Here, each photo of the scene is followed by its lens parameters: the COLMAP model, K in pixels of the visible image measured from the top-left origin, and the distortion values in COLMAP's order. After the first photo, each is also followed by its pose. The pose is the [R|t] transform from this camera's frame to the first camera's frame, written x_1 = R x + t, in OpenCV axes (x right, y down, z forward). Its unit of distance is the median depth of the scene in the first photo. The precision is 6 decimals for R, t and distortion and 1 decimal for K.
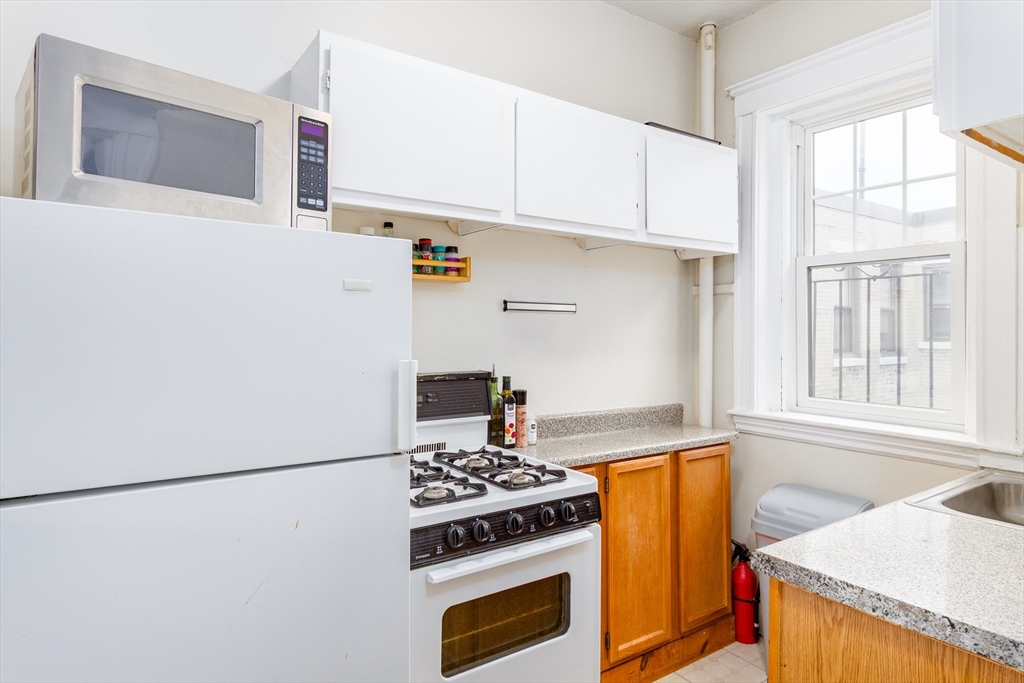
lens RADIAL K [[590.5, 0, 510.9], [0, 590.5, 321.6], [0, 0, 1]] dist [0.001403, 0.000018]
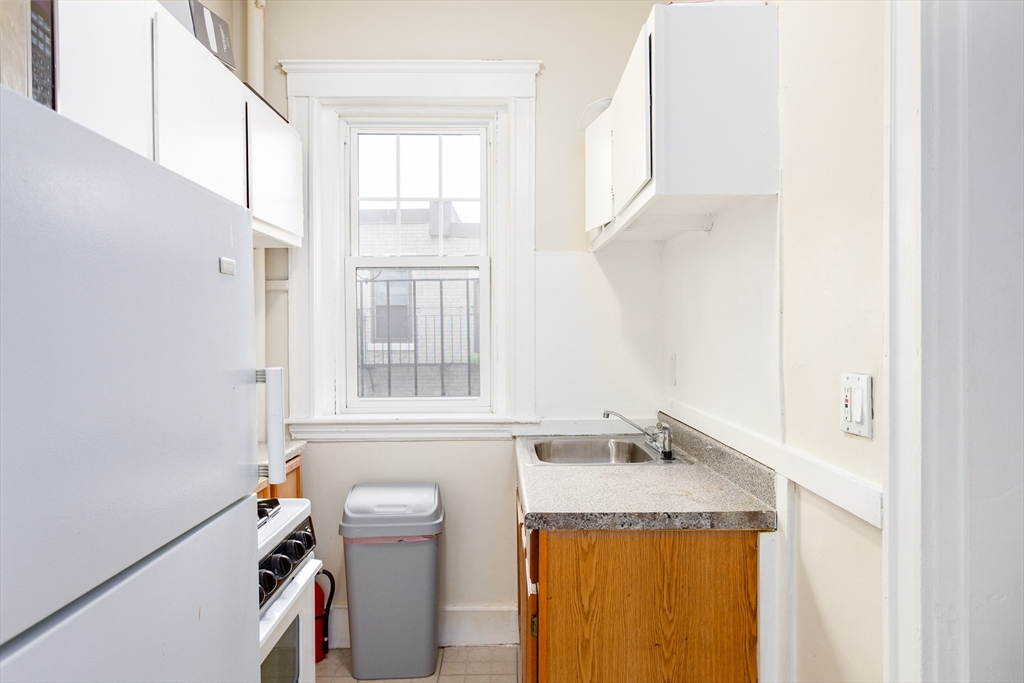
lens RADIAL K [[709.9, 0, 512.0], [0, 709.9, 341.5], [0, 0, 1]] dist [-0.001979, 0.000731]
pose [[0.557171, -0.016053, 0.830243, -0.369519], [-0.000801, 0.999802, 0.019869, 0.008902], [-0.830398, -0.011736, 0.557048, 0.117369]]
